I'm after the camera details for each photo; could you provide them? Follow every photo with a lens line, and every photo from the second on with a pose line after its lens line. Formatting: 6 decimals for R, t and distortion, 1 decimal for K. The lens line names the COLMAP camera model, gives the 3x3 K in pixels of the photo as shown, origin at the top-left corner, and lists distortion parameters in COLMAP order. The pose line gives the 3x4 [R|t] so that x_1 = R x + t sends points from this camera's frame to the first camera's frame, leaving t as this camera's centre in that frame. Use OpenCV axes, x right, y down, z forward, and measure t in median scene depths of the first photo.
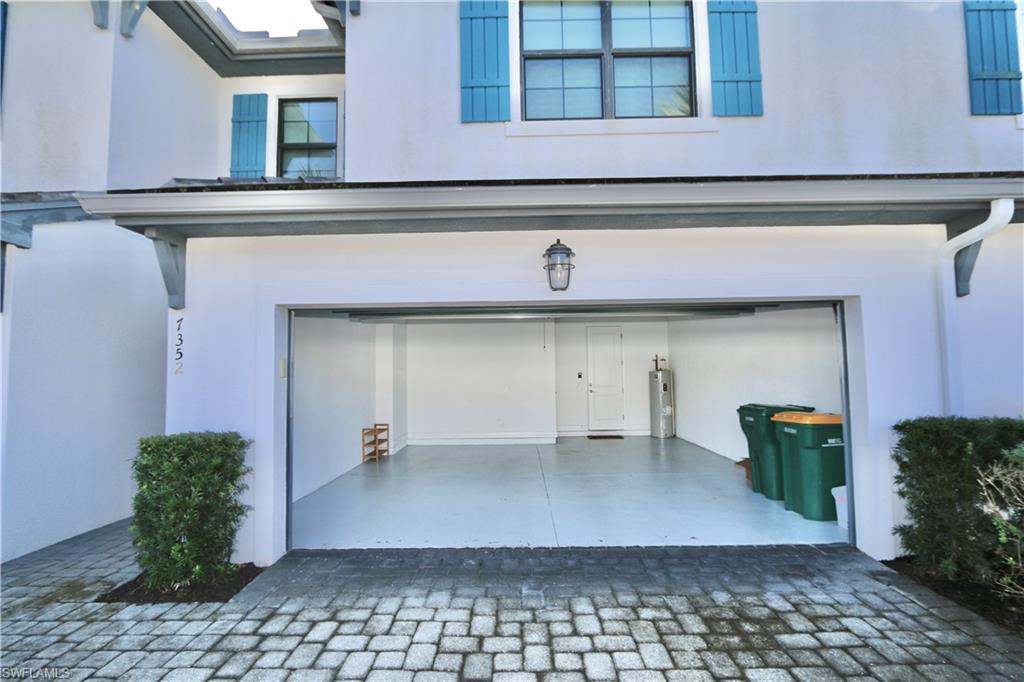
lens RADIAL K [[470.2, 0, 510.8], [0, 470.2, 347.7], [0, 0, 1]] dist [-0.019677, 0.005513]
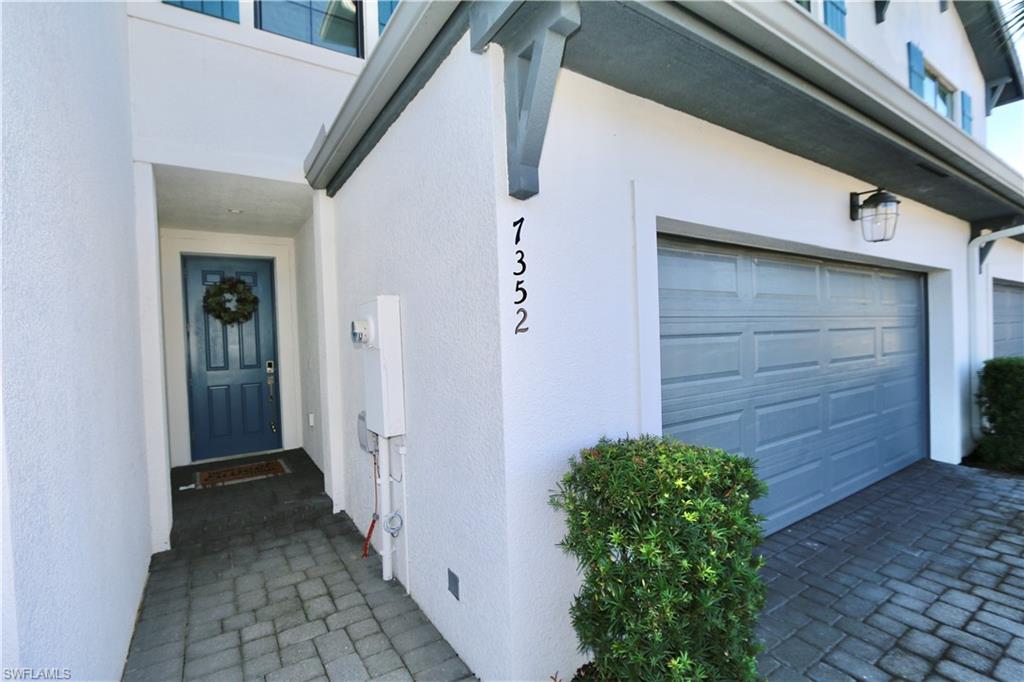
lens RADIAL K [[470.2, 0, 510.8], [0, 470.2, 347.7], [0, 0, 1]] dist [-0.019677, 0.005513]
pose [[0.821629, -0.026124, 0.569424, -1.199300], [-0.017219, 0.997356, 0.070602, 0.043390], [-0.569763, -0.067813, 0.819007, 0.730924]]
